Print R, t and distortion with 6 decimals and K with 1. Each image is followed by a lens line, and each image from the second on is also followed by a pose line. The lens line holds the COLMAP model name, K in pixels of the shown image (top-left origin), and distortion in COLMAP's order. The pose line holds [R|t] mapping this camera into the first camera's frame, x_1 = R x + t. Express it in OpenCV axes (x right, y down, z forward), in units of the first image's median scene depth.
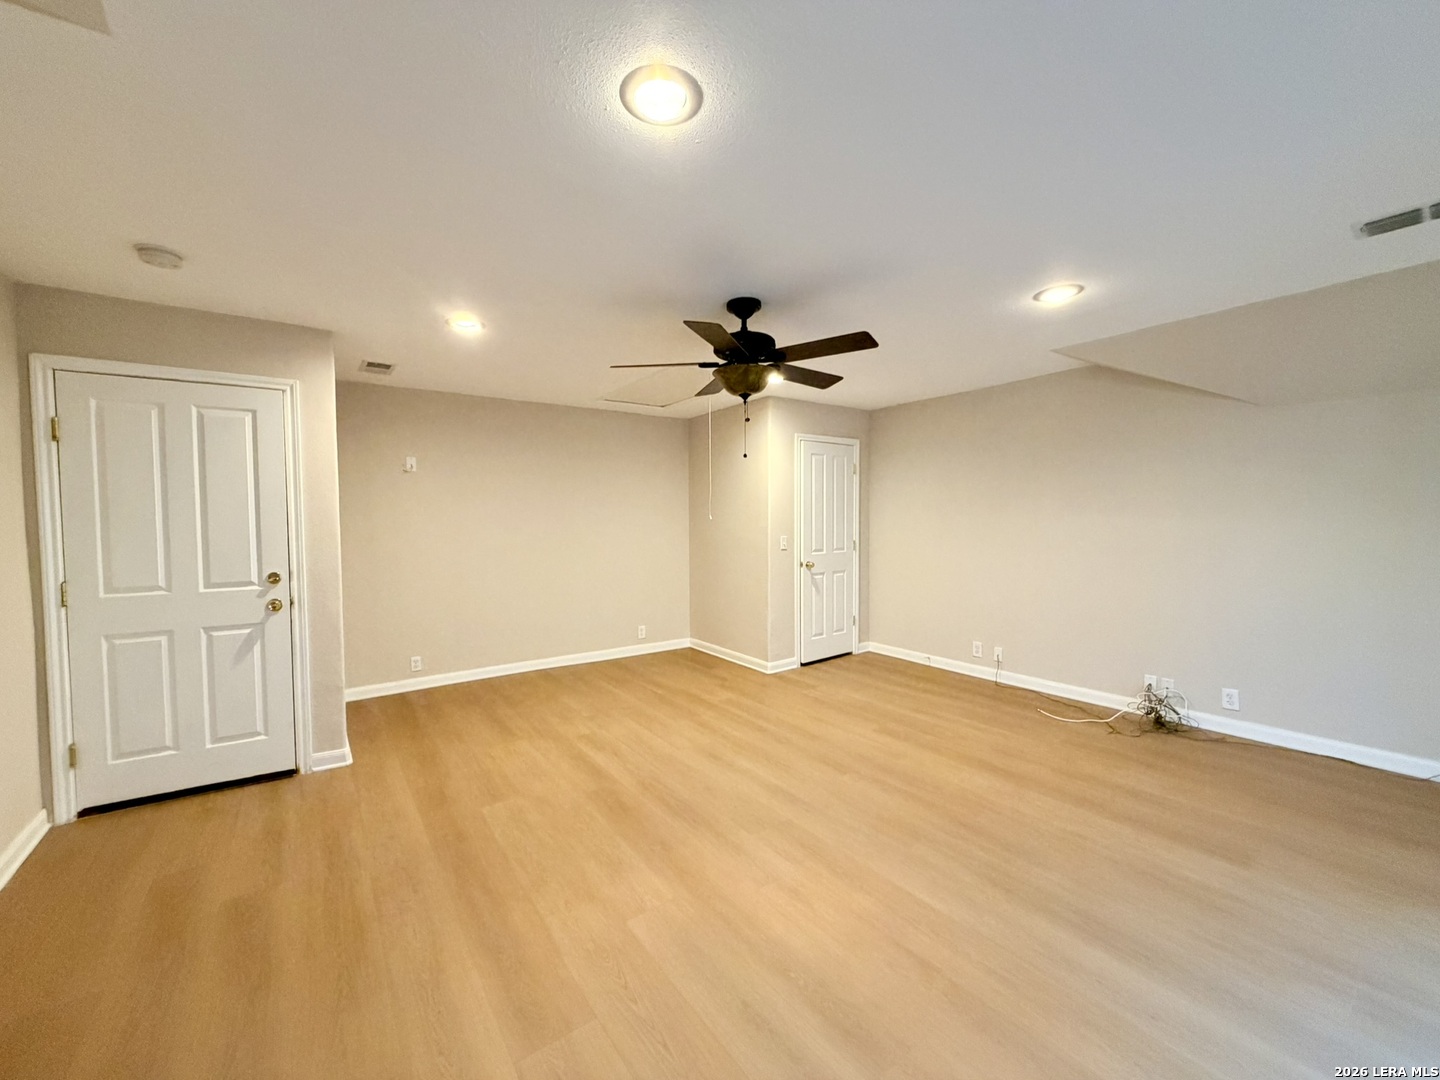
lens RADIAL K [[571.2, 0, 716.3], [0, 571.2, 541.7], [0, 0, 1]] dist [-0.000860, 0.000054]
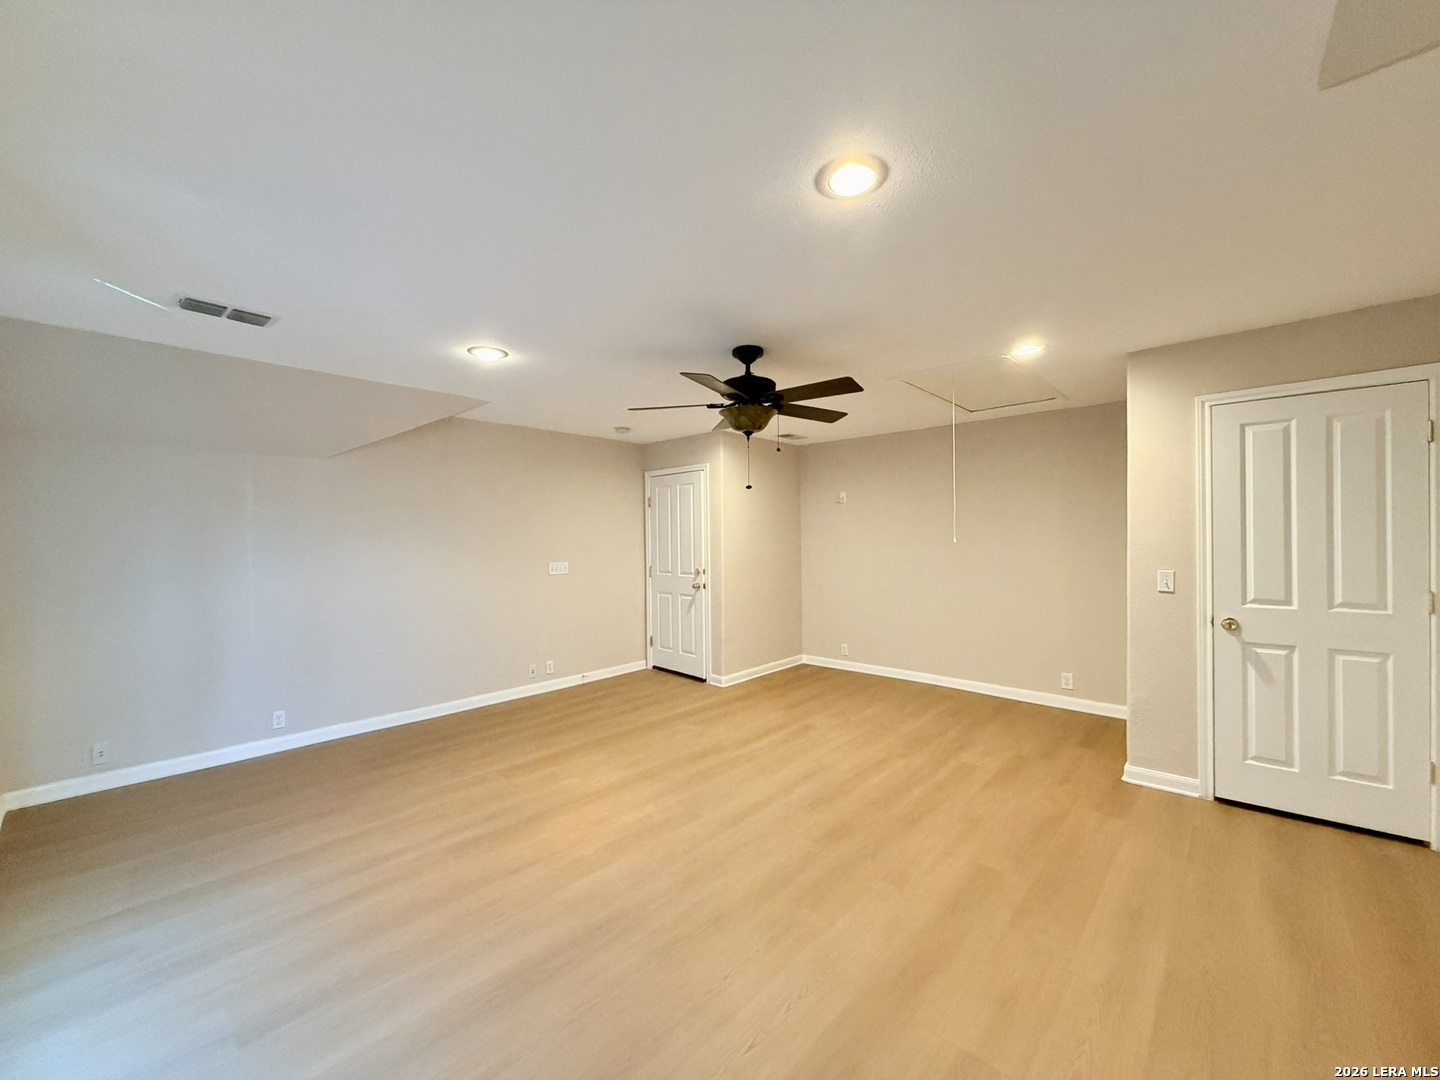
lens RADIAL K [[571.2, 0, 716.3], [0, 571.2, 541.7], [0, 0, 1]] dist [-0.000860, 0.000054]
pose [[0.200165, 0.014473, -0.979655, 0.854225], [-0.032064, 0.999452, 0.008214, -0.040775], [0.979237, 0.029767, 0.200520, 0.552253]]
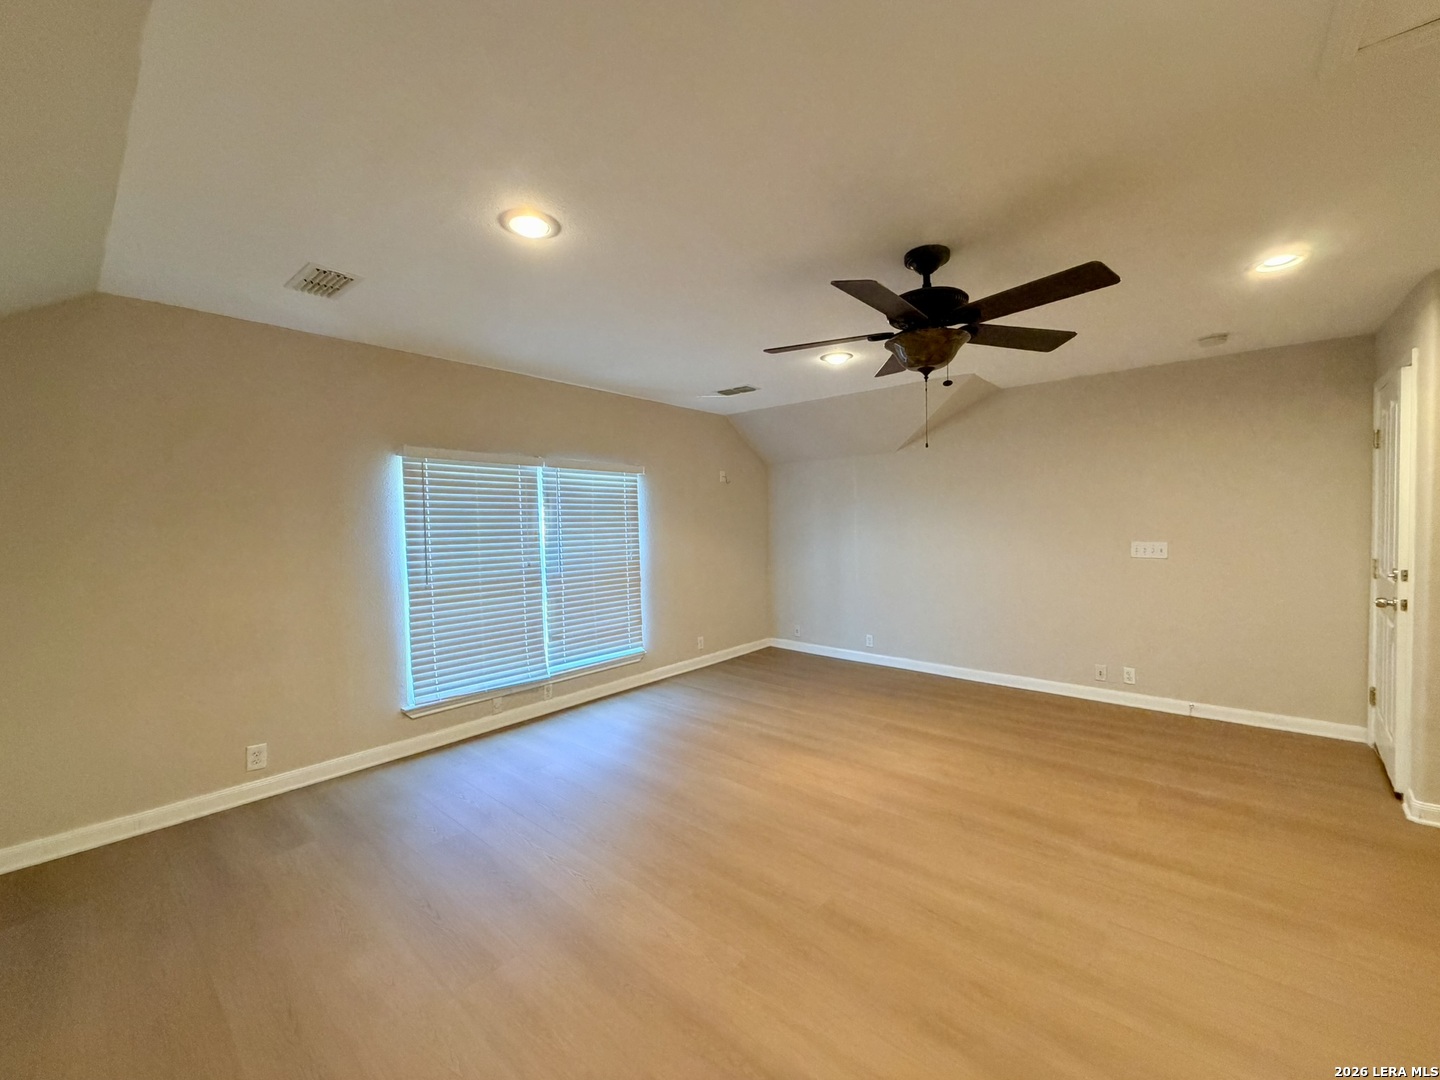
lens RADIAL K [[571.2, 0, 716.3], [0, 571.2, 541.7], [0, 0, 1]] dist [-0.000860, 0.000054]
pose [[-0.970760, 0.034421, -0.237573, 0.408310], [0.016079, 0.996767, 0.078716, -0.063393], [0.239515, 0.072594, -0.968175, 1.313603]]
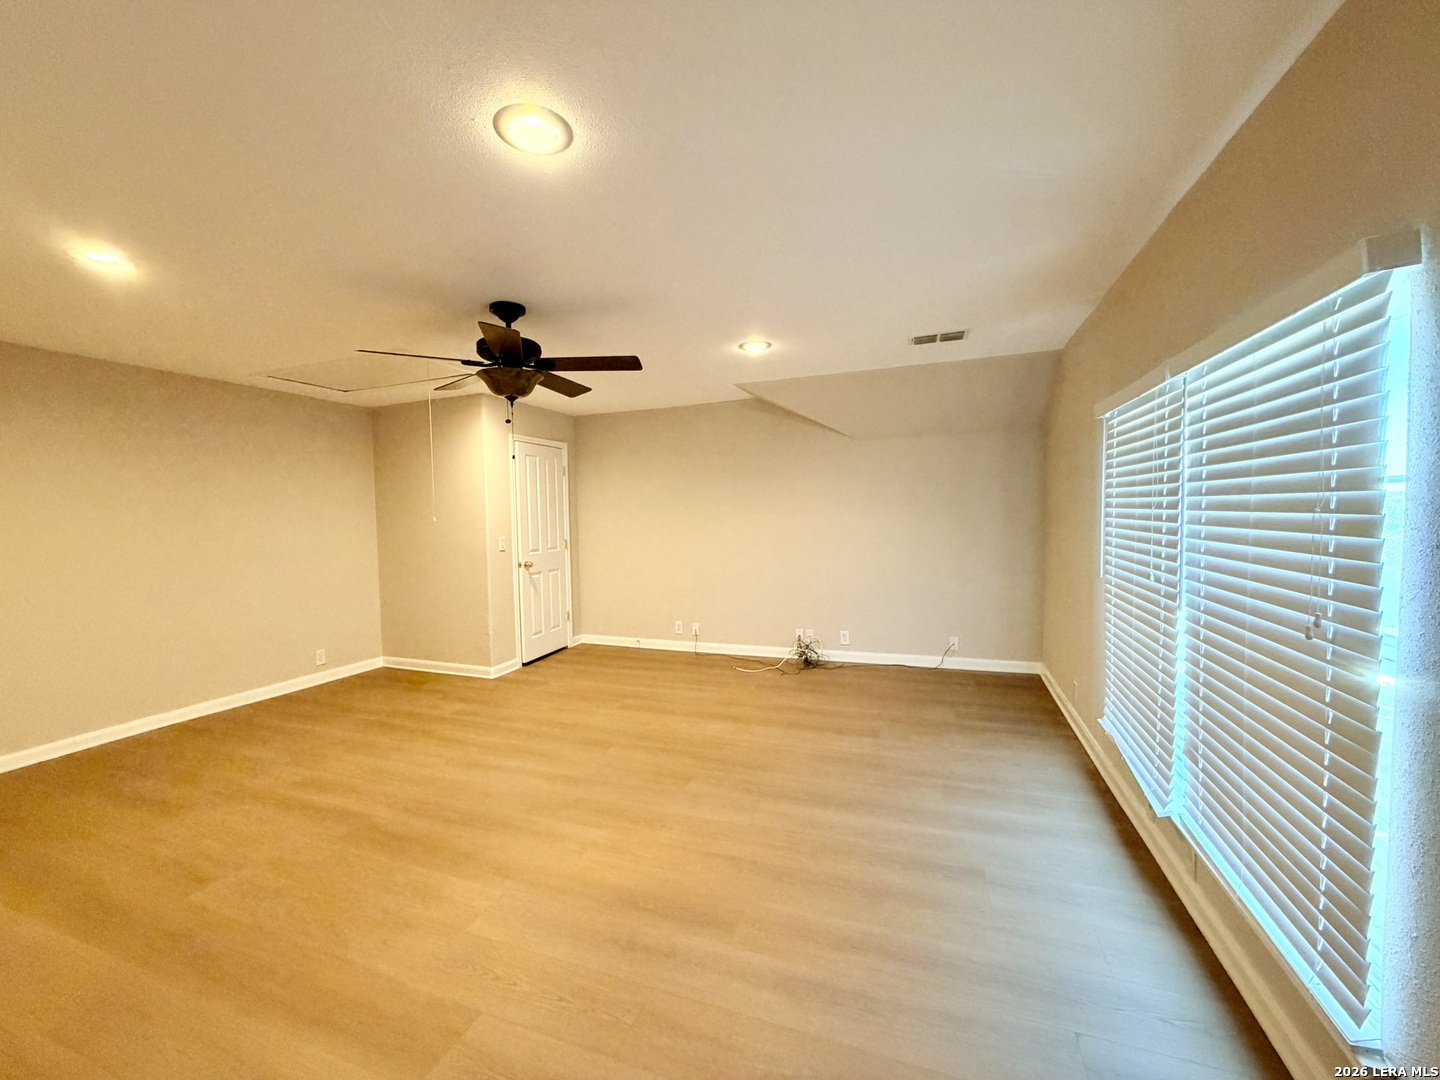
lens RADIAL K [[571.2, 0, 716.3], [0, 571.2, 541.7], [0, 0, 1]] dist [-0.000860, 0.000054]
pose [[0.829661, -0.036234, 0.557091, -0.170215], [0.036500, 0.999277, 0.010636, 0.001493], [-0.557074, 0.011510, 0.830383, -0.033827]]
